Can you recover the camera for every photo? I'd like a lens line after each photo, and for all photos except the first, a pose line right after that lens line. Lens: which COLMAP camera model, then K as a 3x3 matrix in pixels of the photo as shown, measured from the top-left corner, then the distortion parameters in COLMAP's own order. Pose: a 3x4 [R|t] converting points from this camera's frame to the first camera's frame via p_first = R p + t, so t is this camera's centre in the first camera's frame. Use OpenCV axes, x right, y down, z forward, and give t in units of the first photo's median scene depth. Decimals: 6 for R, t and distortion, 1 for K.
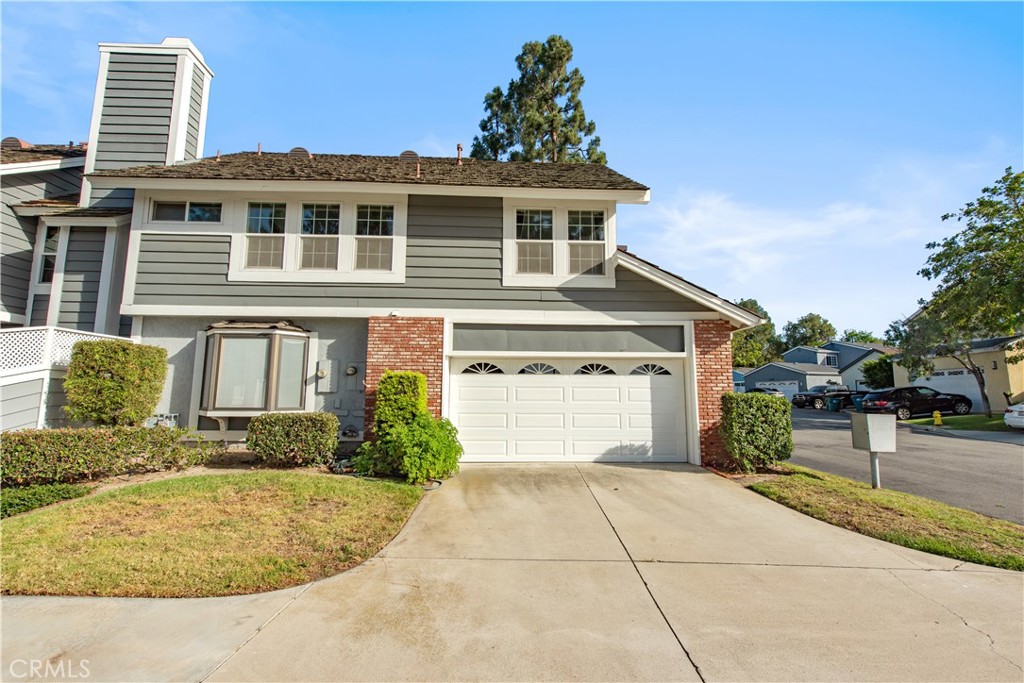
lens RADIAL K [[454.9, 0, 511.3], [0, 454.9, 344.7], [0, 0, 1]] dist [0.008830, -0.000453]
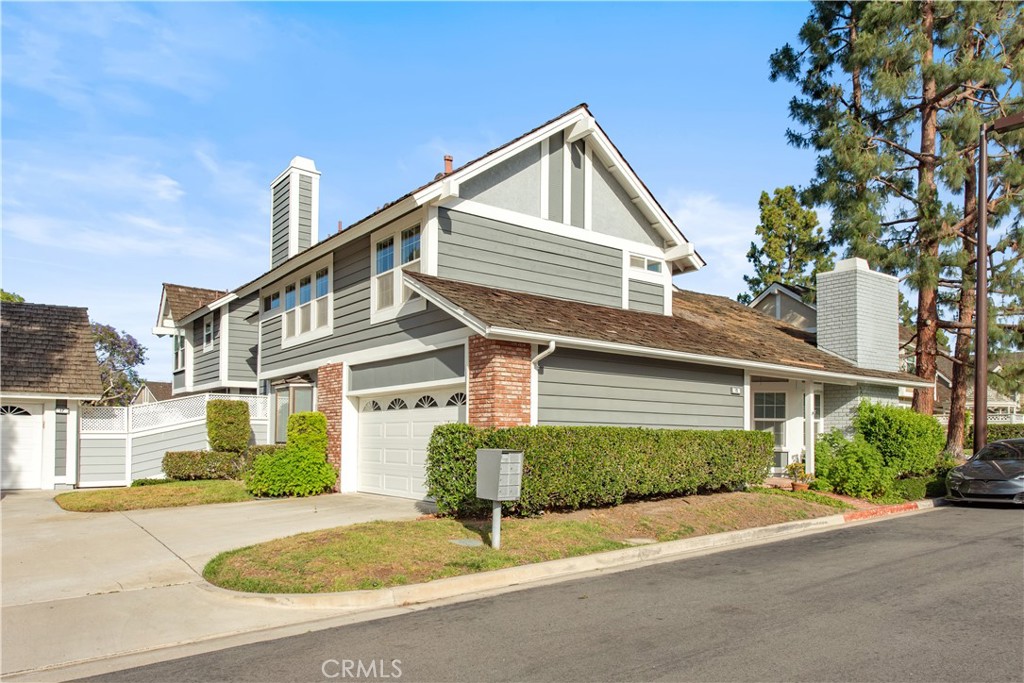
lens RADIAL K [[695.9, 0, 511.4], [0, 695.9, 415.4], [0, 0, 1]] dist [0.028043, -0.016105]
pose [[0.575476, -0.028269, -0.817330, 1.437455], [0.105131, 0.993667, 0.039654, 0.044494], [0.811033, -0.108747, 0.574804, 0.335179]]
